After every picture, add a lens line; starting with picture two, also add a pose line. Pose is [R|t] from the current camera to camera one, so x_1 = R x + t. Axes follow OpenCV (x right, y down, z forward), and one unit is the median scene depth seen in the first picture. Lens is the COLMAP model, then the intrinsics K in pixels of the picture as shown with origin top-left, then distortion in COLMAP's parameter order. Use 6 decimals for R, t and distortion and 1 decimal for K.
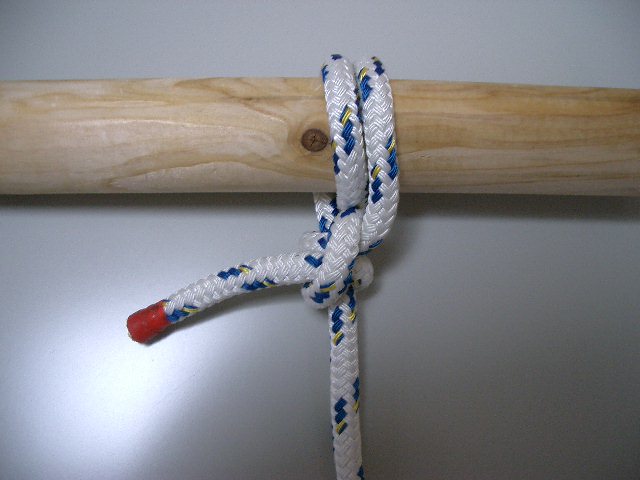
lens RADIAL K [[653.8, 0, 329.2], [0, 653.8, 241.4], [0, 0, 1]] dist [-0.249922, 0.284416]
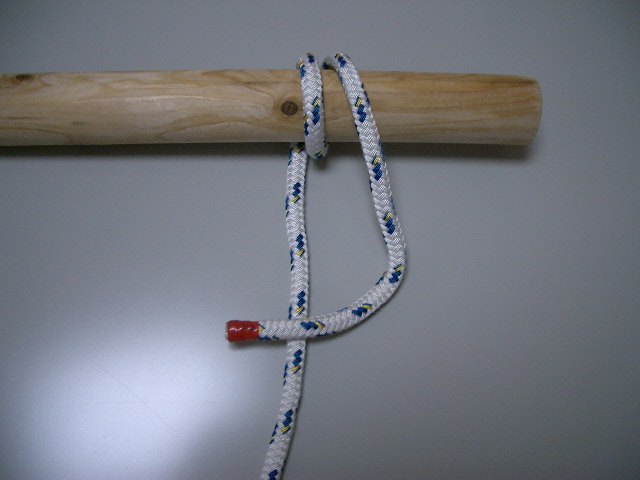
lens RADIAL K [[653.8, 0, 329.2], [0, 653.8, 241.4], [0, 0, 1]] dist [-0.249922, 0.284416]
pose [[0.999509, -0.009129, 0.029963, 0.025295], [0.008482, 0.999729, 0.021681, 0.143132], [-0.030153, -0.021416, 0.999316, -0.625374]]
